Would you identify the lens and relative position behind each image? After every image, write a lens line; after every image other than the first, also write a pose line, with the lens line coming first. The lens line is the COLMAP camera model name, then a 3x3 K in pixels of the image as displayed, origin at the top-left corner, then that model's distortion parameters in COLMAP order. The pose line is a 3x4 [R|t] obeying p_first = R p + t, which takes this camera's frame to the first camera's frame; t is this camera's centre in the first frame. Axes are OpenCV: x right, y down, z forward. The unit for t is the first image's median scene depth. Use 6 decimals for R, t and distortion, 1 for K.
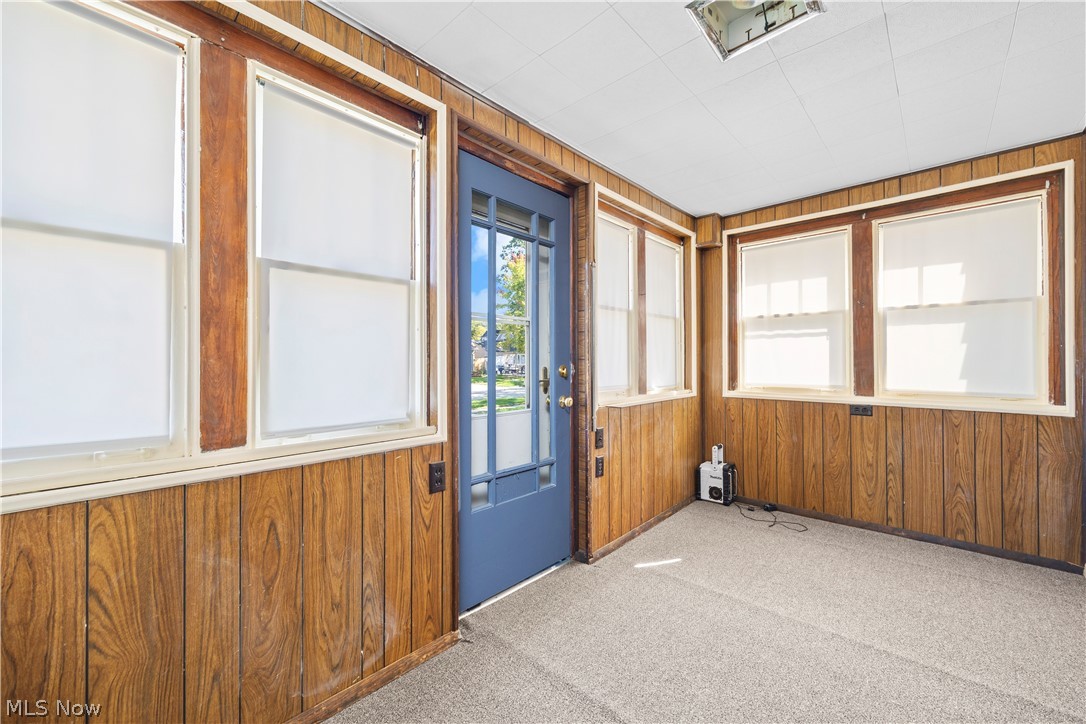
lens RADIAL K [[427.3, 0, 544.5], [0, 427.3, 360.5], [0, 0, 1]] dist [-0.001683, -0.000085]
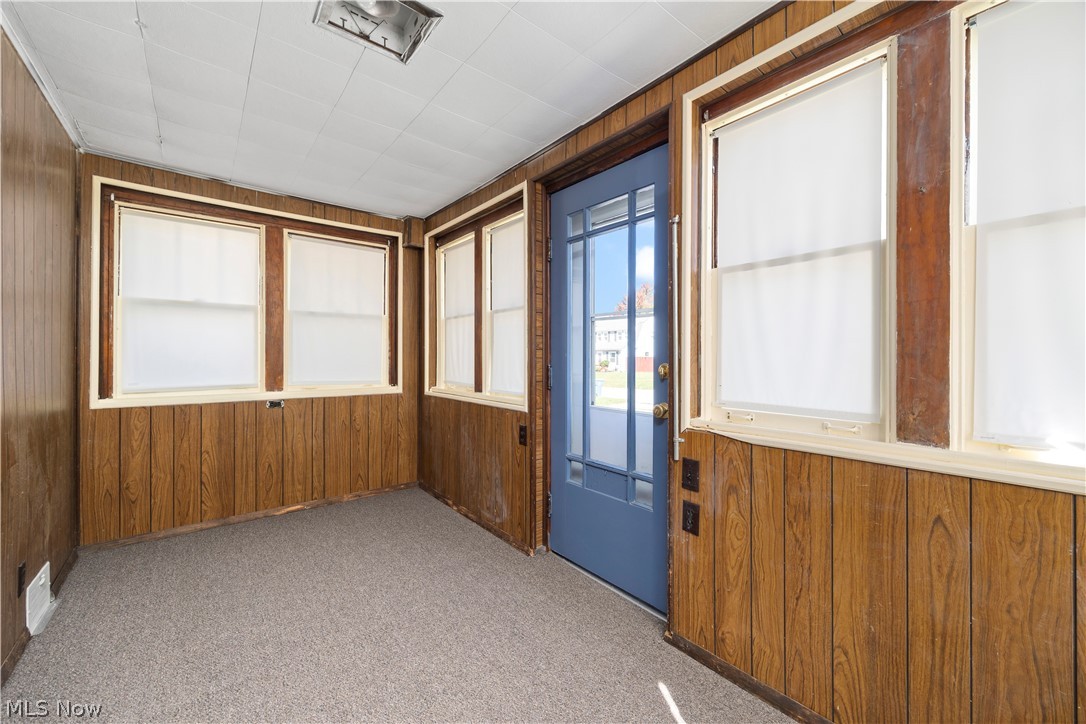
lens RADIAL K [[411.7, 0, 546.1], [0, 411.7, 352.2], [0, 0, 1]] dist [-0.000601, -0.000040]
pose [[-0.131345, -0.000584, -0.991337, 1.142837], [0.007199, 0.999973, -0.001543, -0.013081], [0.991311, -0.007339, -0.131337, 1.245614]]
